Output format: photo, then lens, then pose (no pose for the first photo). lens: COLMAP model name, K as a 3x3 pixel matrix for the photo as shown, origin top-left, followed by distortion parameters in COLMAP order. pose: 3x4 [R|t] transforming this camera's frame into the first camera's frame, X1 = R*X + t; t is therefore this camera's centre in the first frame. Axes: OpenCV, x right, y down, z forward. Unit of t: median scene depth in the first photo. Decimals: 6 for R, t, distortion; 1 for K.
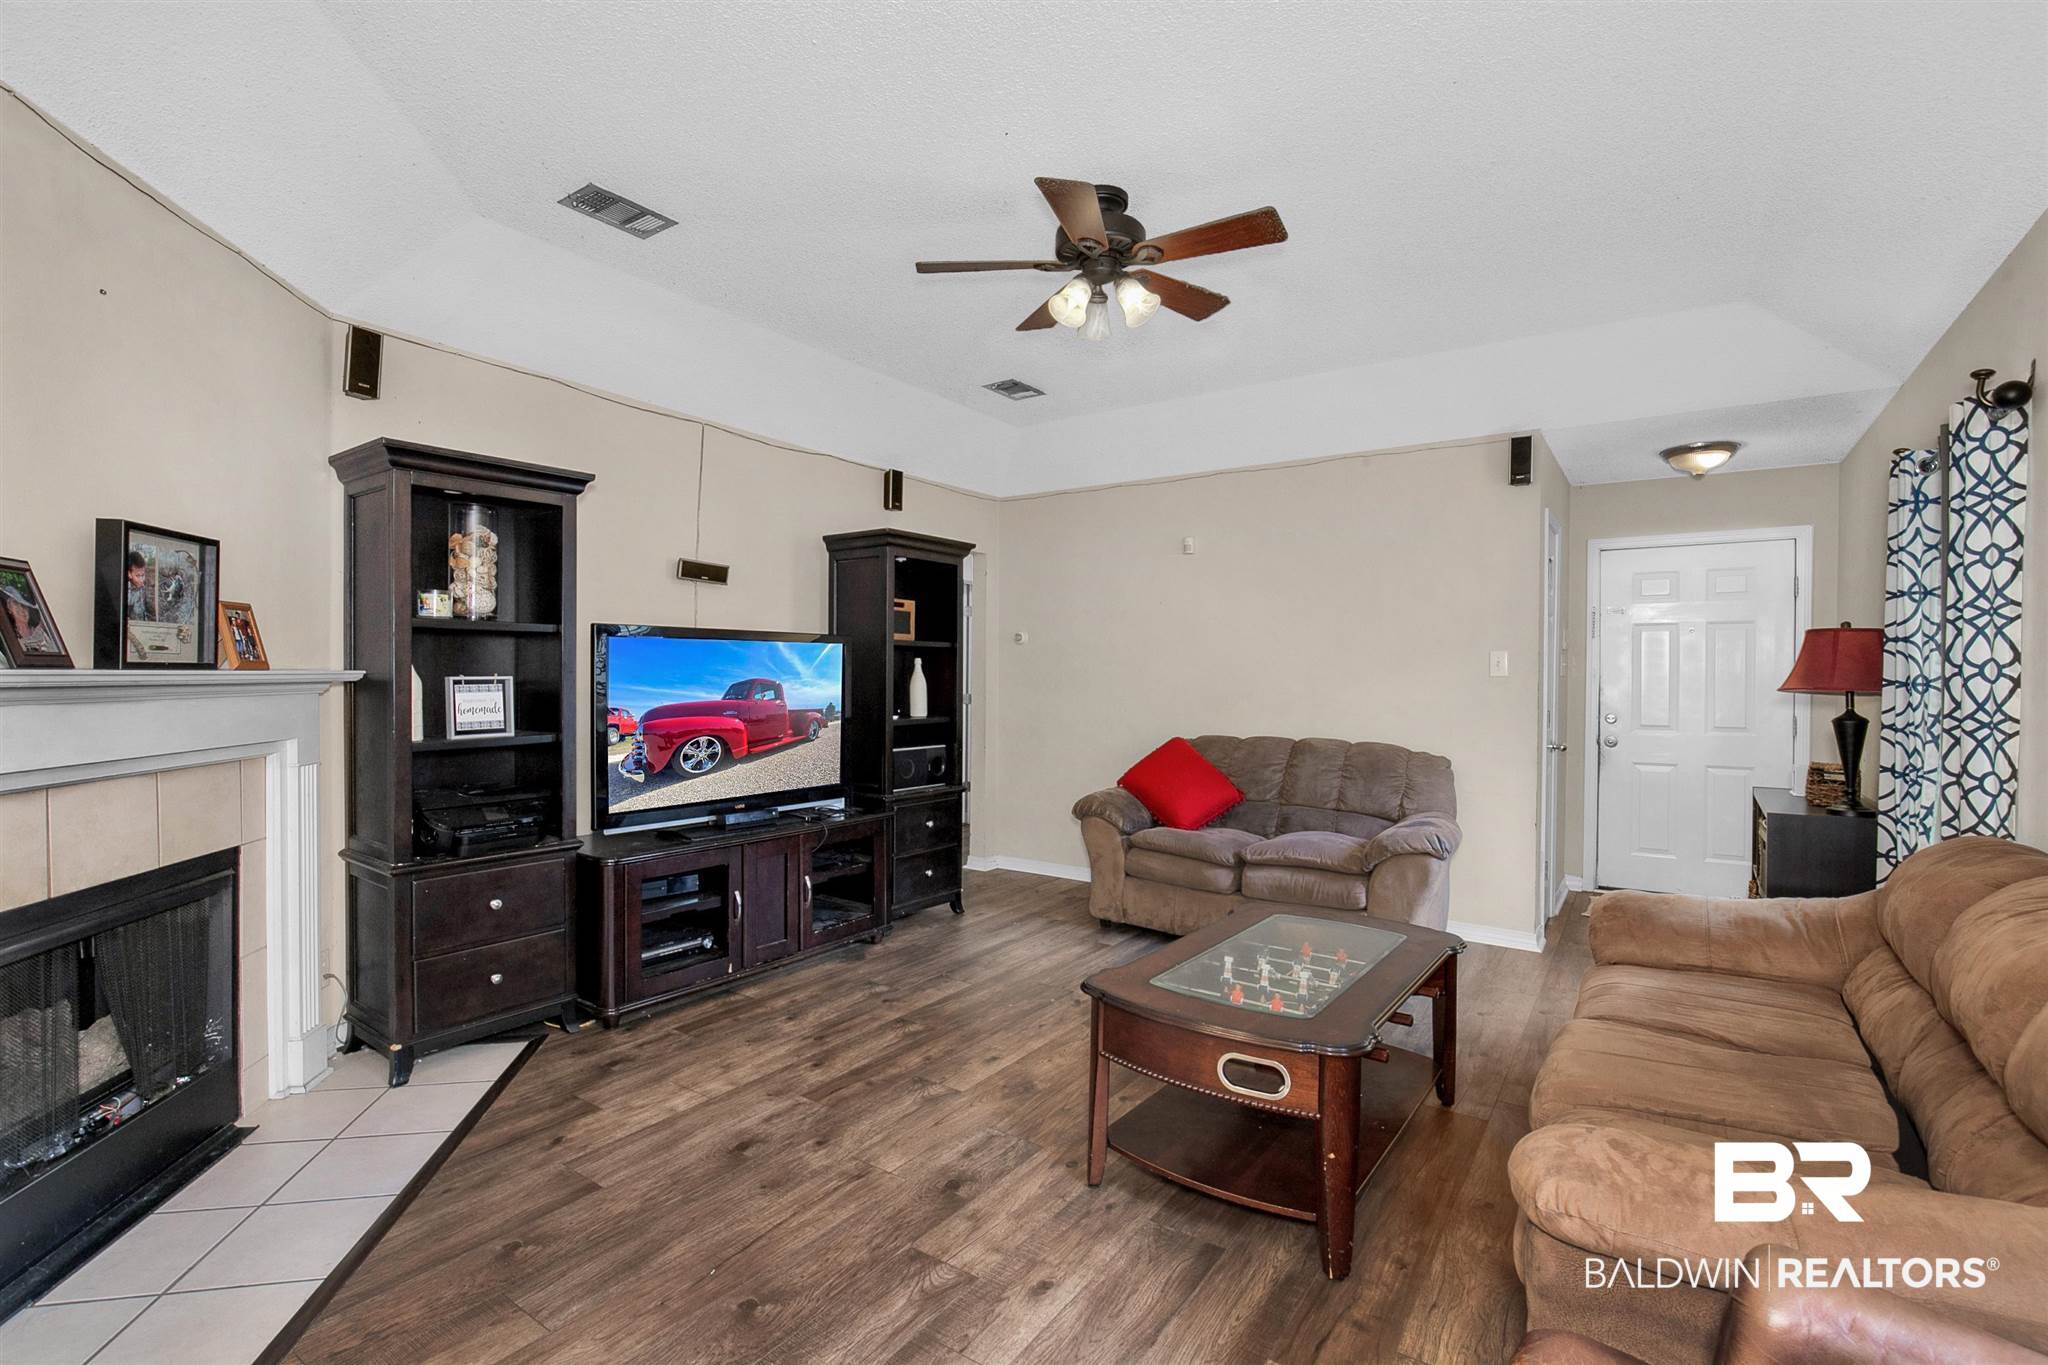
lens RADIAL K [[954.7, 0, 1022.5], [0, 954.7, 672.9], [0, 0, 1]] dist [0.000839, 0.000040]
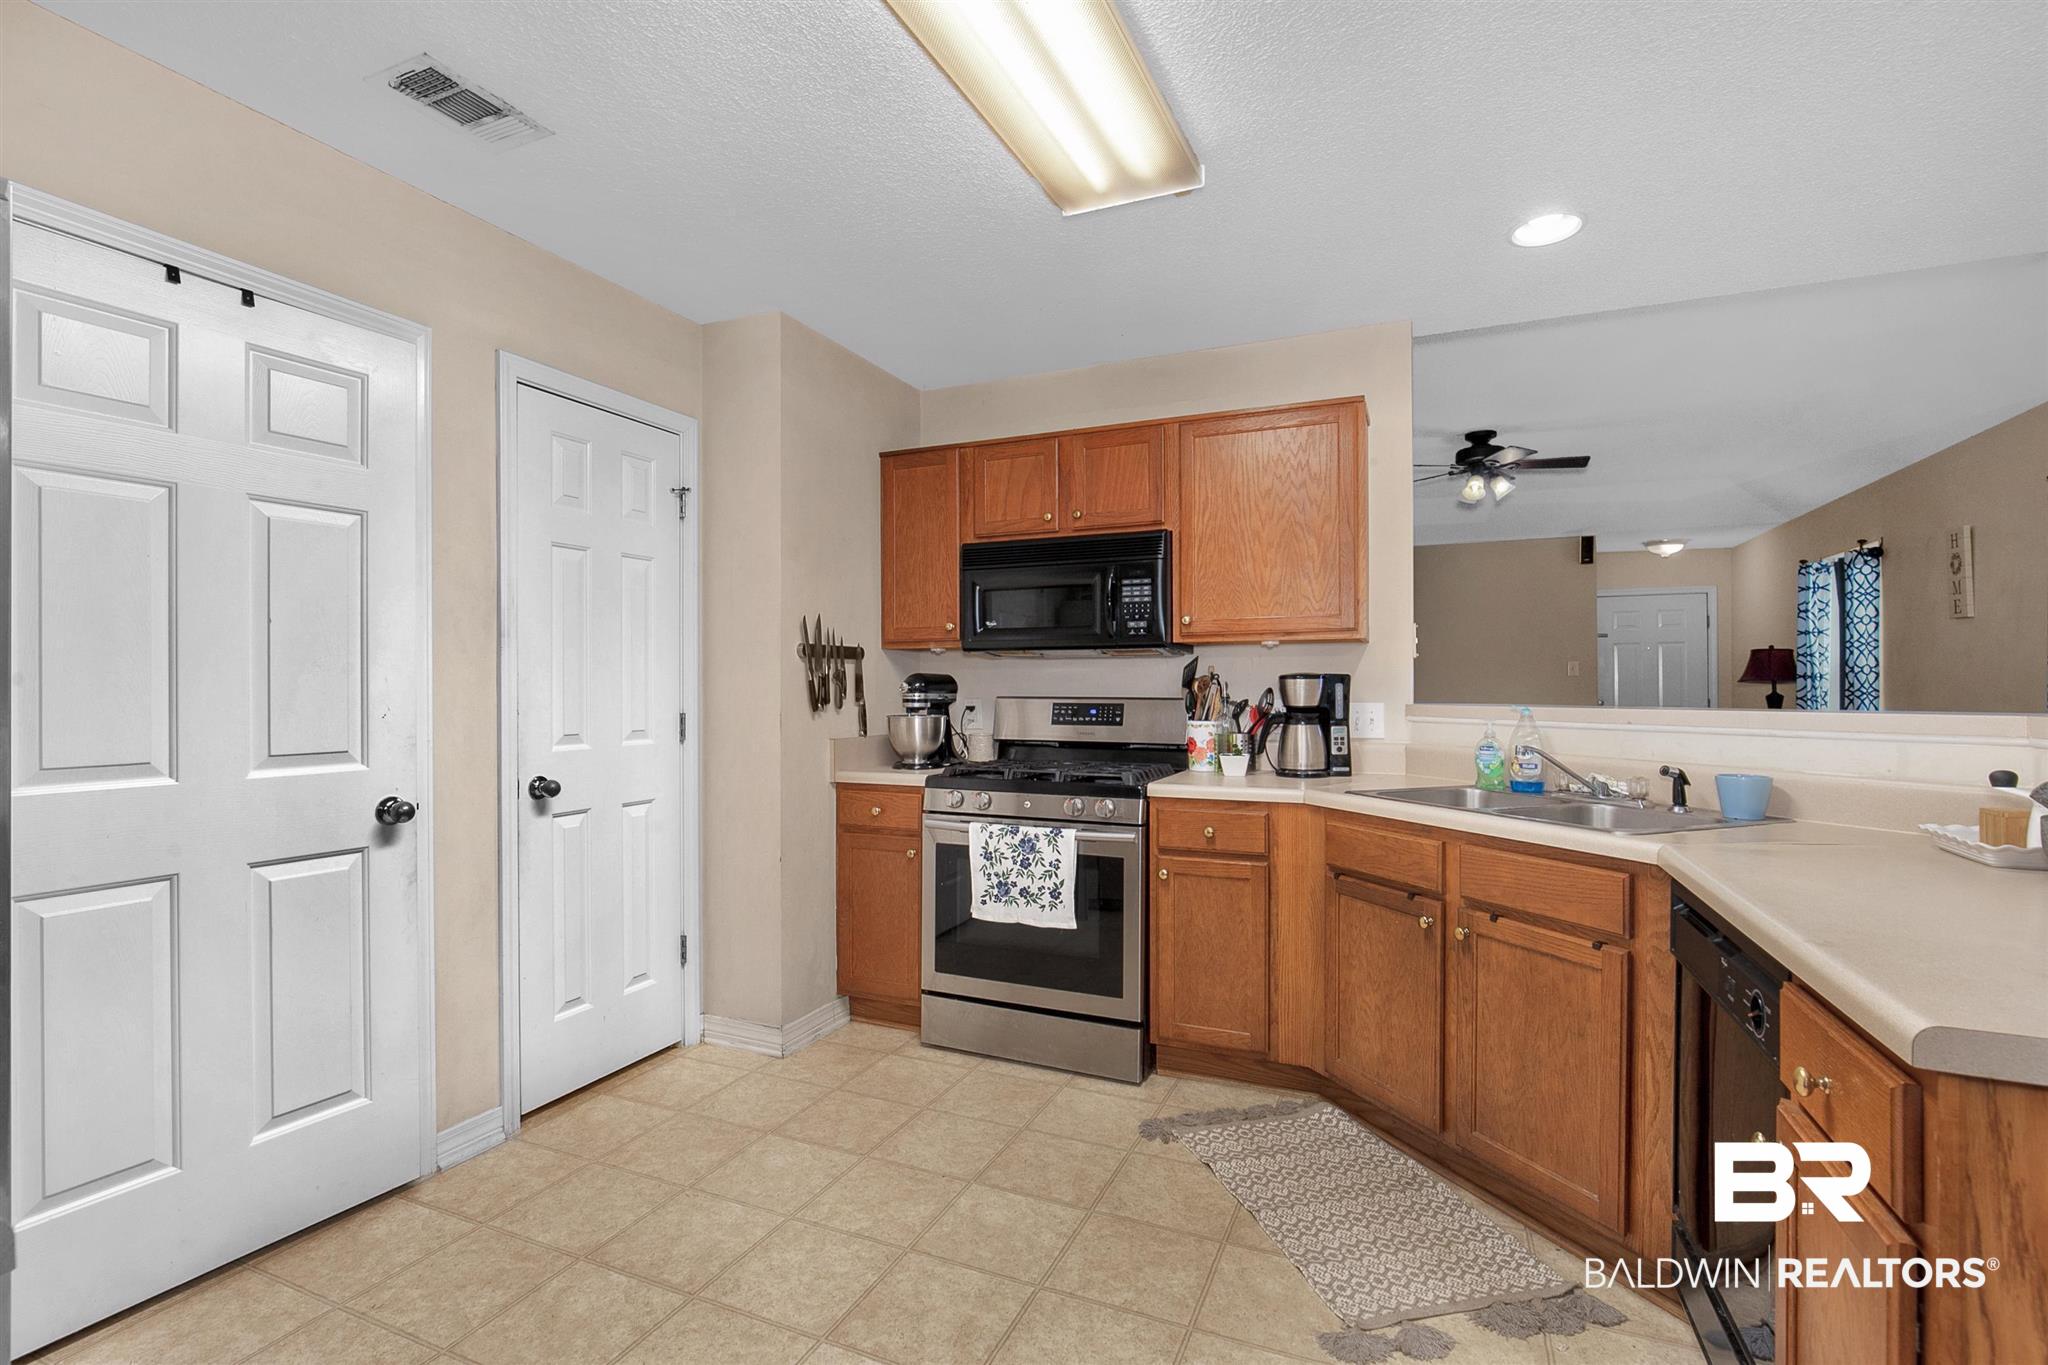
lens RADIAL K [[954.7, 0, 1026.7], [0, 954.7, 670.6], [0, 0, 1]] dist [0.000839, 0.000040]
pose [[0.982509, -0.004208, 0.186167, -1.379015], [0.006141, 0.999933, -0.009811, 0.010109], [-0.186113, 0.010783, 0.982469, -0.870110]]
